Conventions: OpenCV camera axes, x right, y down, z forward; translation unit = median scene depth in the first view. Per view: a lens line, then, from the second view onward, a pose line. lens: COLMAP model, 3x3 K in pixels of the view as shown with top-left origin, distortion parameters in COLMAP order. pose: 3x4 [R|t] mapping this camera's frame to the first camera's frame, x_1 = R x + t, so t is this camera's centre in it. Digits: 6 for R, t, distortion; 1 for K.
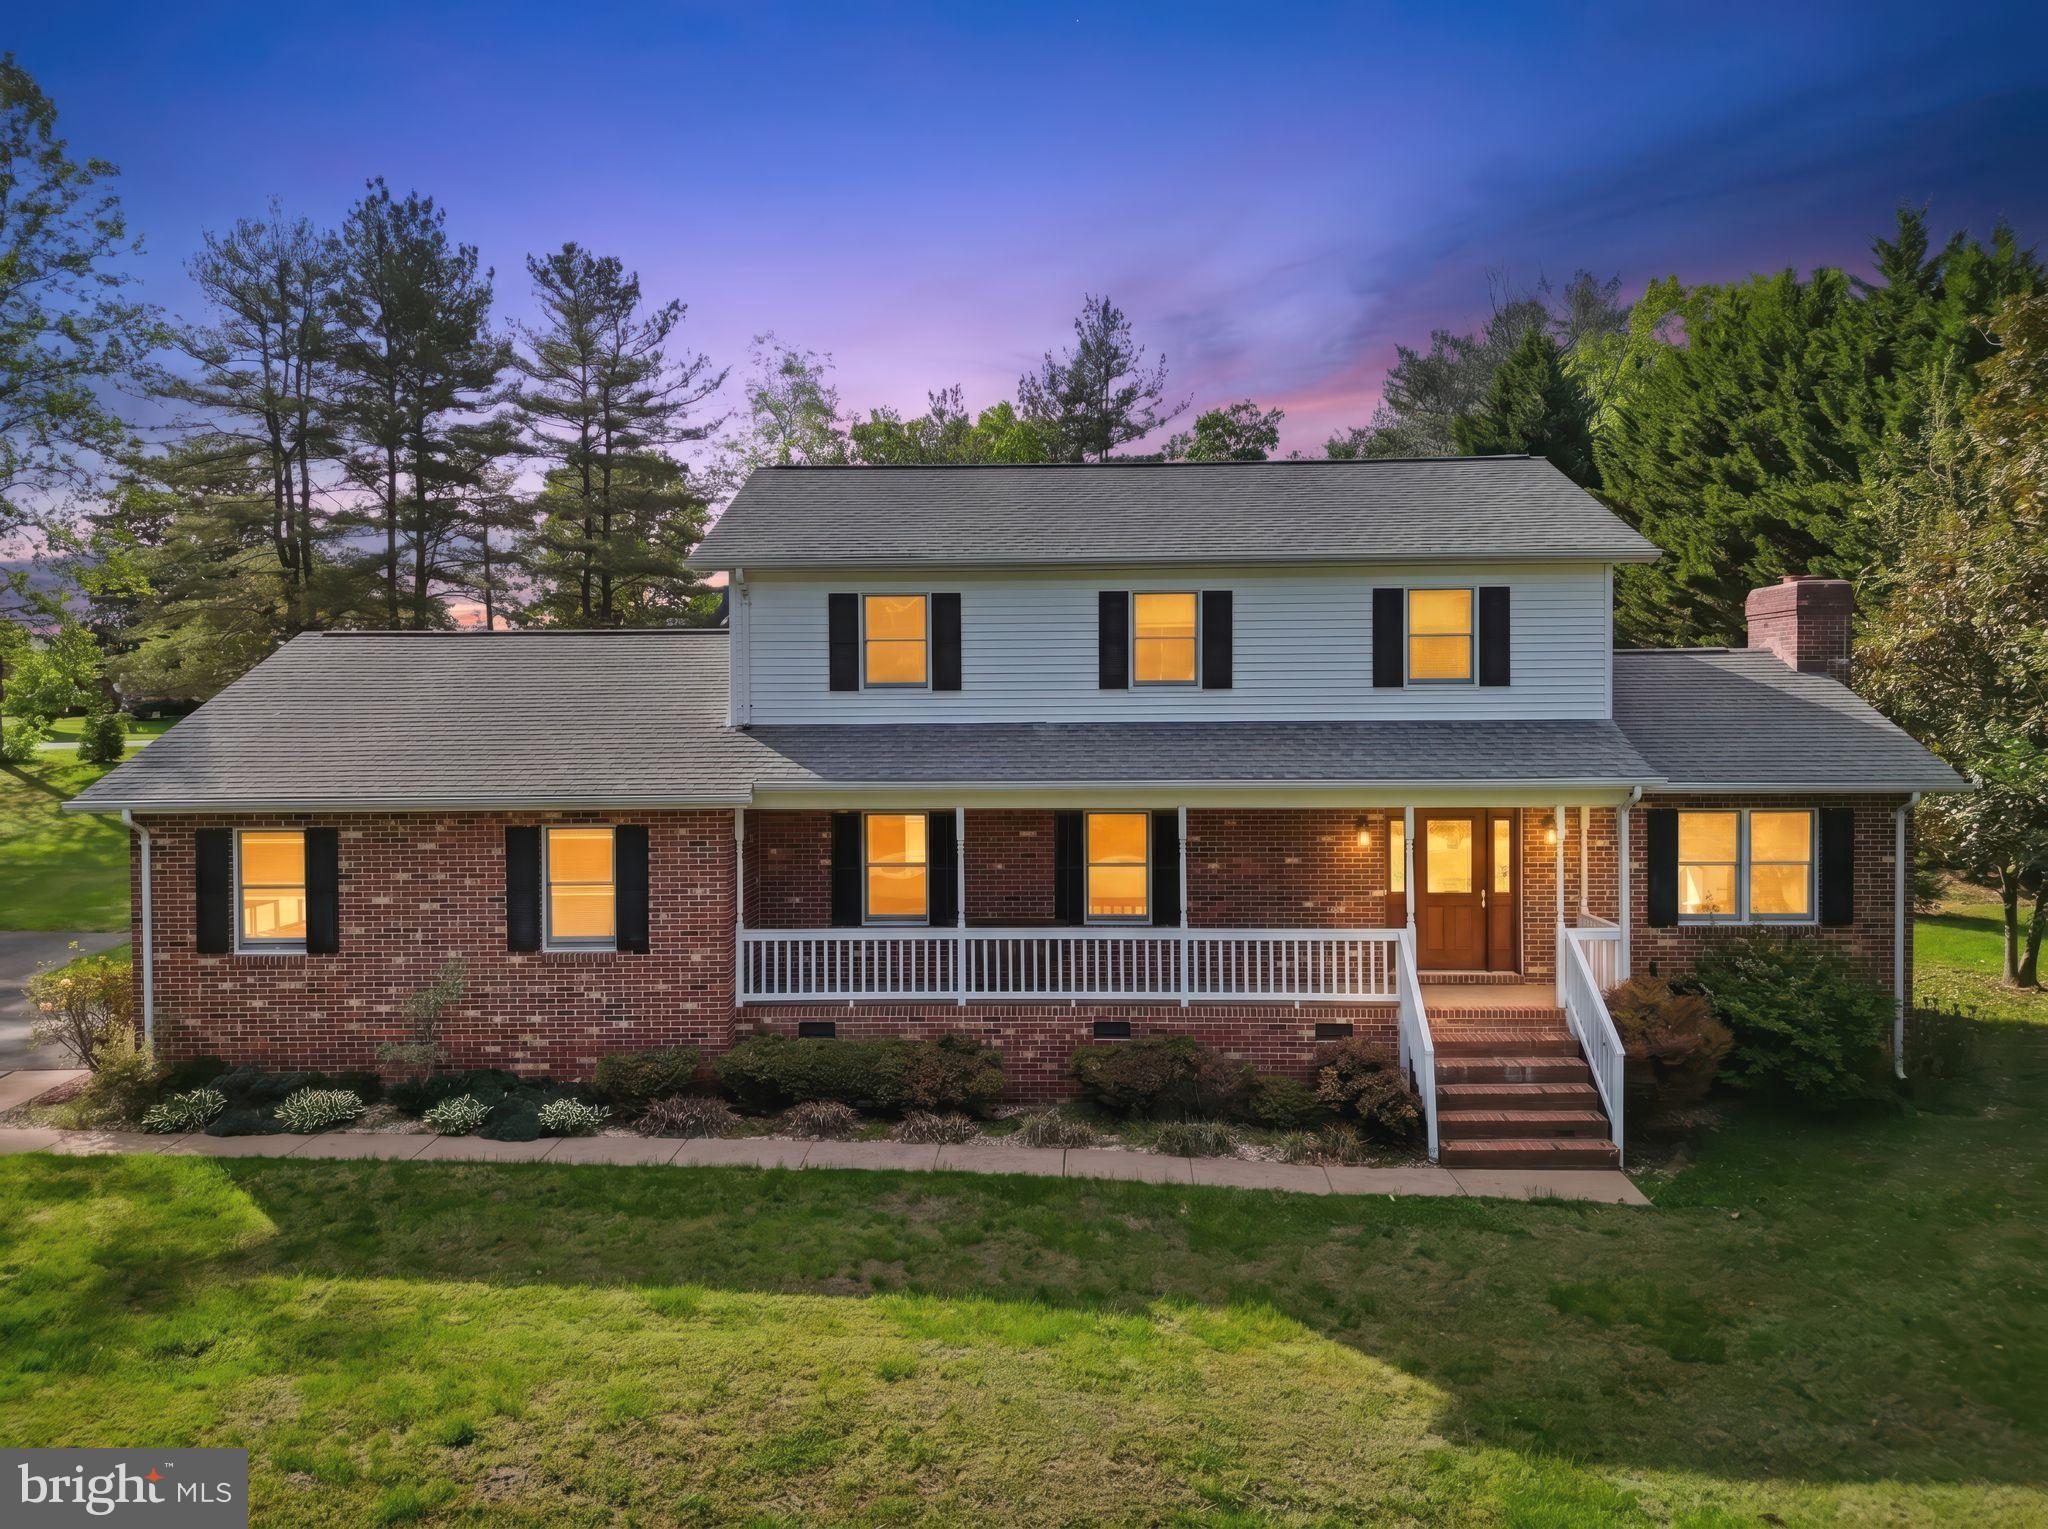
lens RADIAL K [[1531.5, 0, 1020.5], [0, 1531.5, 753.4], [0, 0, 1]] dist [0.065651, -0.058942]
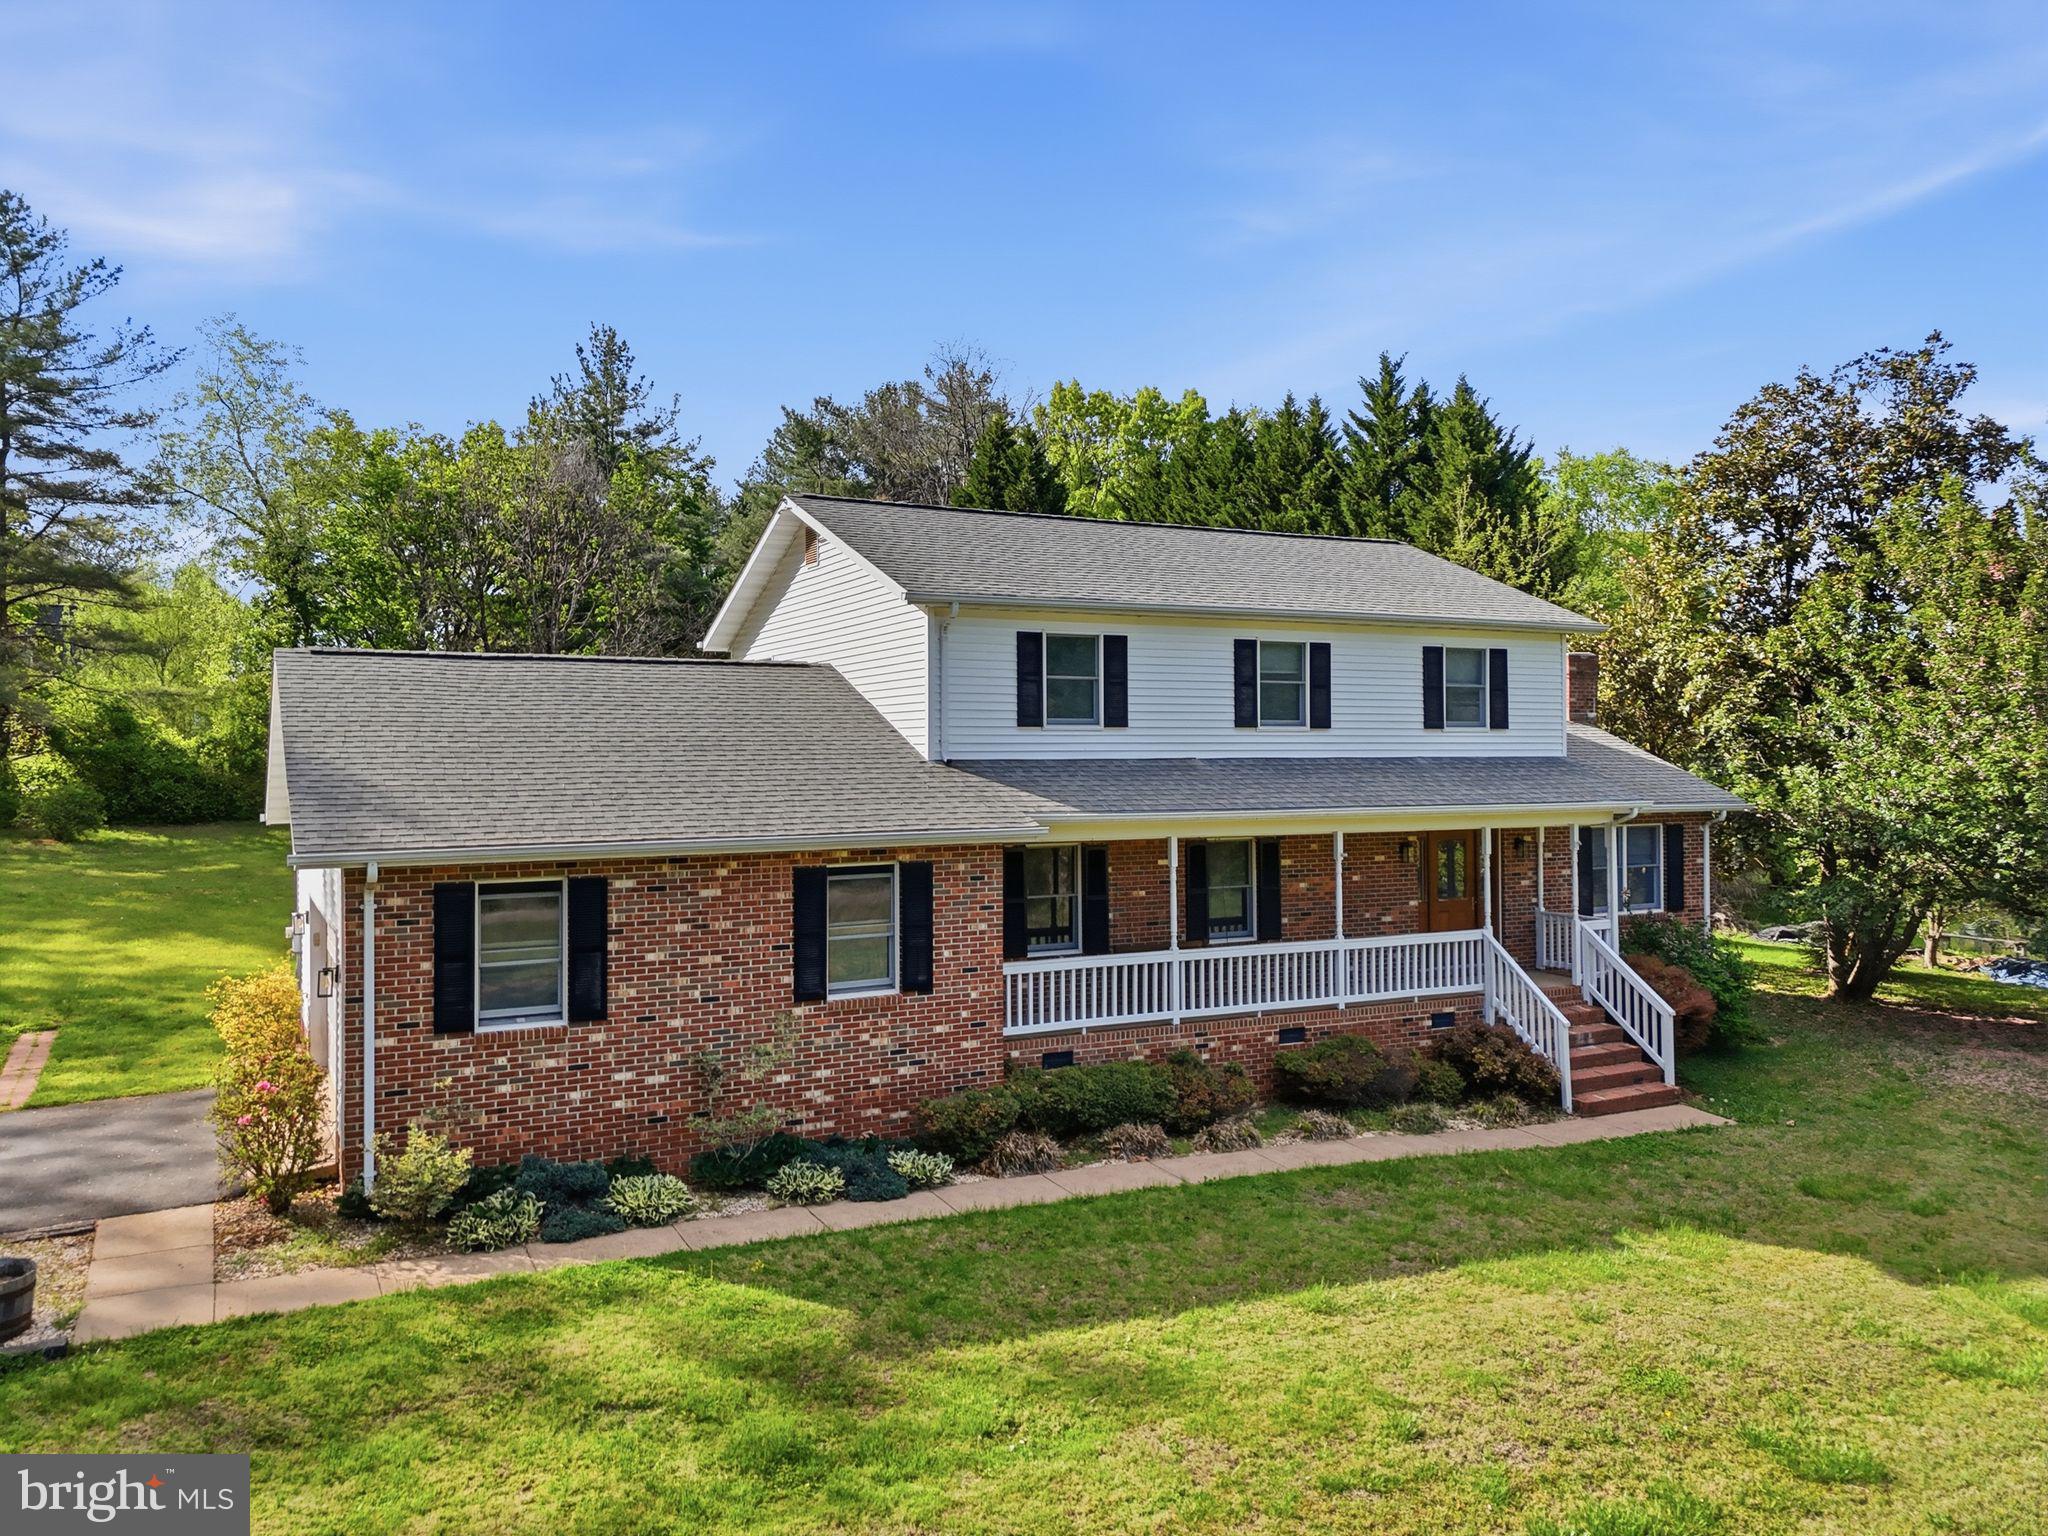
lens RADIAL K [[1531.5, 0, 1024.4], [0, 1531.5, 752.0], [0, 0, 1]] dist [0.065651, -0.058942]
pose [[0.870258, 0.003540, 0.492583, -0.665317], [0.012639, 0.999485, -0.029512, 0.006736], [-0.492434, 0.031909, 0.869765, 0.126036]]
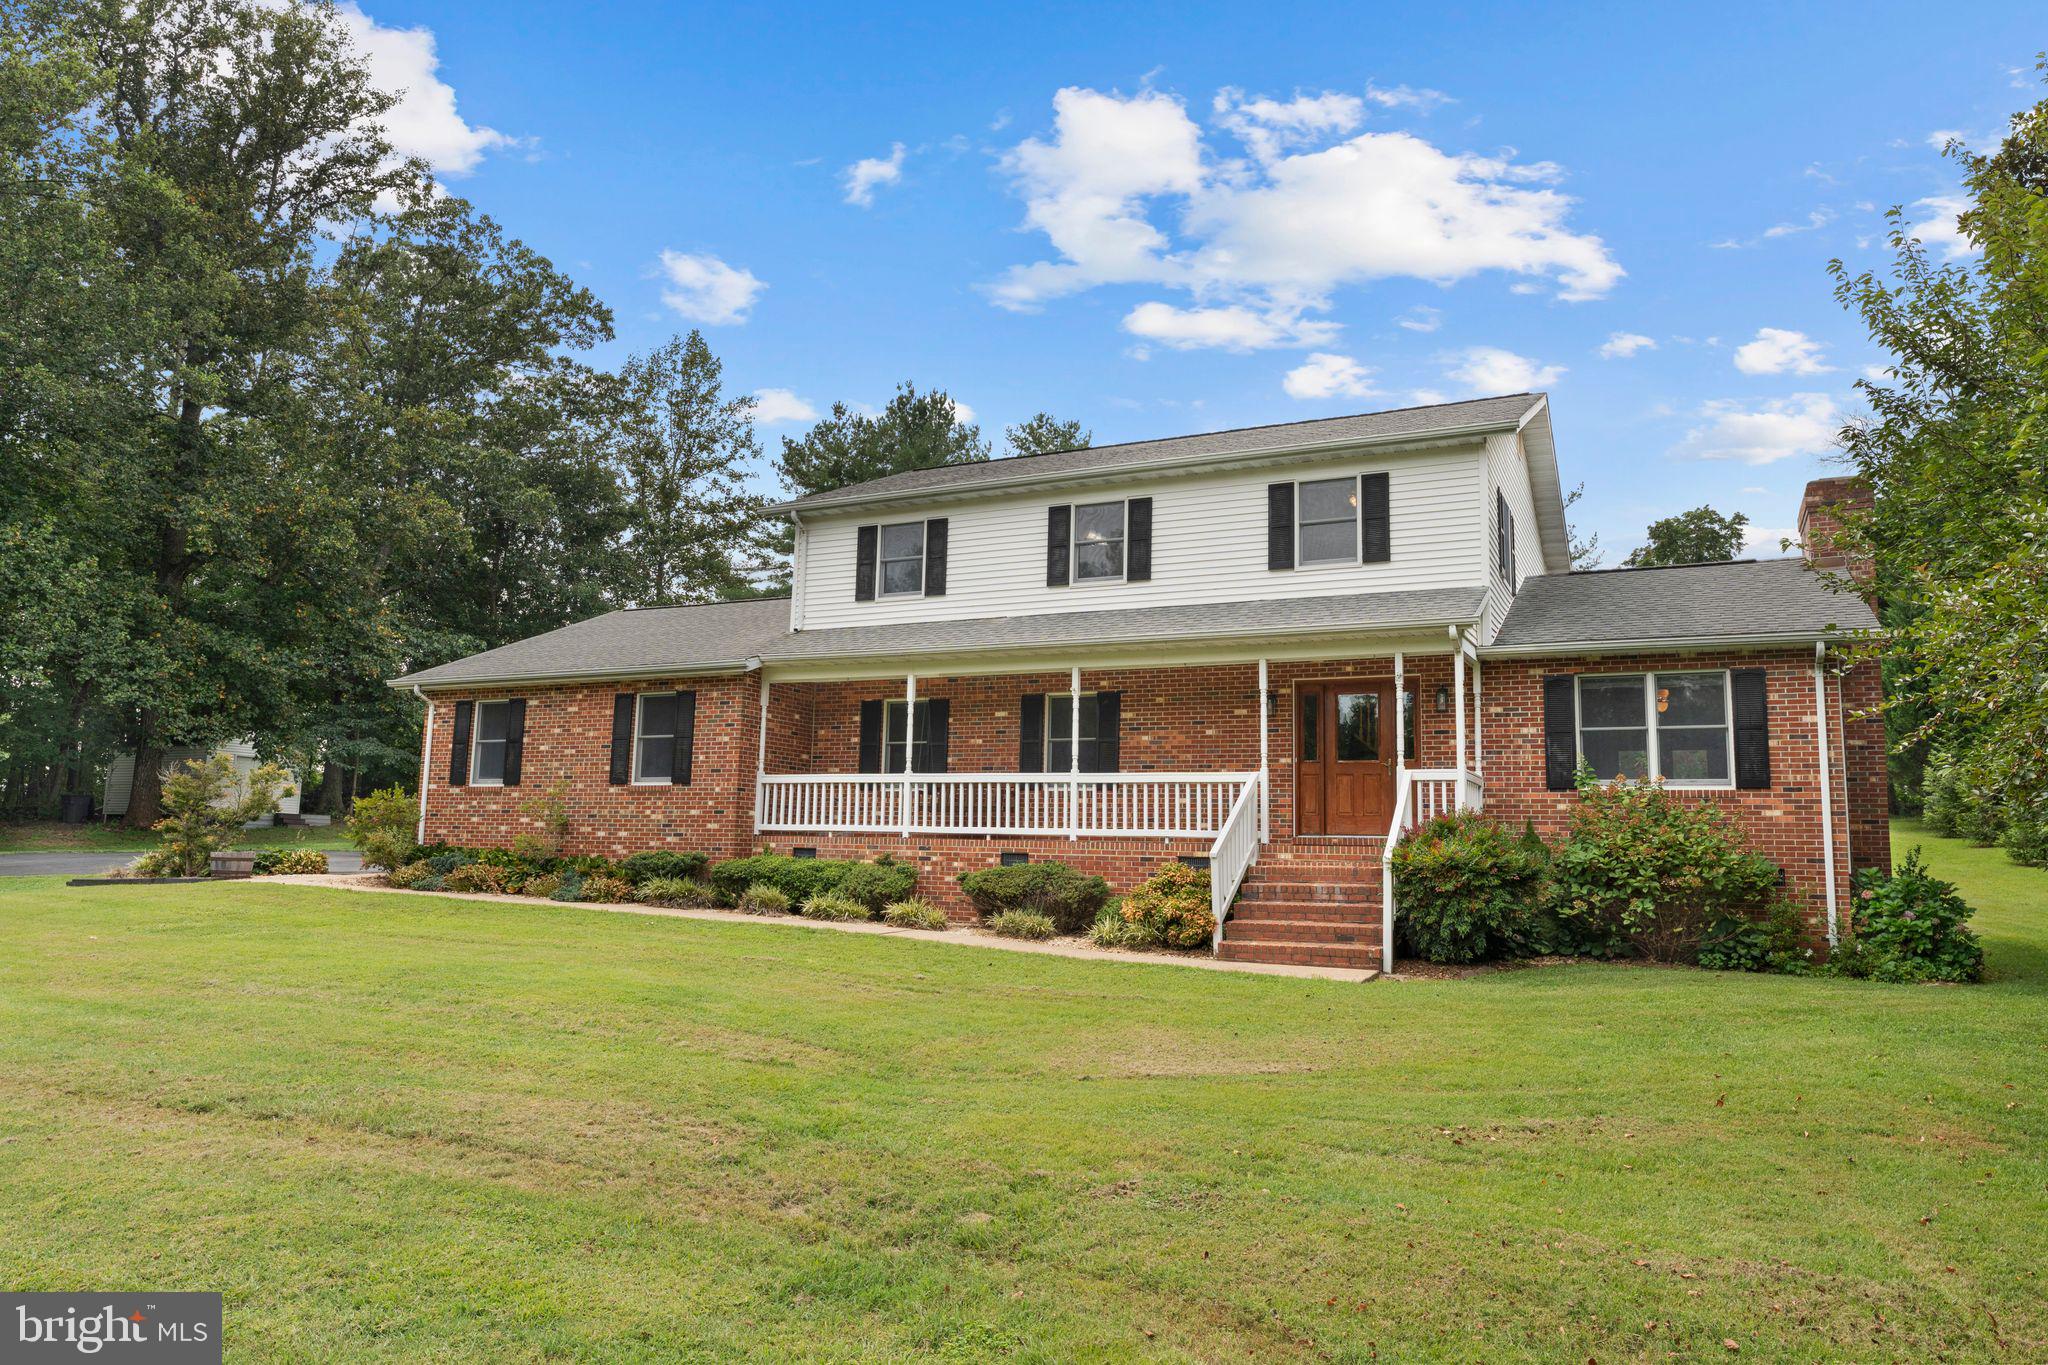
lens RADIAL K [[1369.3, 0, 1005.3], [0, 1369.3, 688.4], [0, 0, 1]] dist [-0.003087, 0.000944]
pose [[0.904794, -0.025088, -0.425110, 0.507337], [-0.043737, 0.987509, -0.151367, 0.213312], [0.423597, 0.155549, 0.892396, 0.047440]]
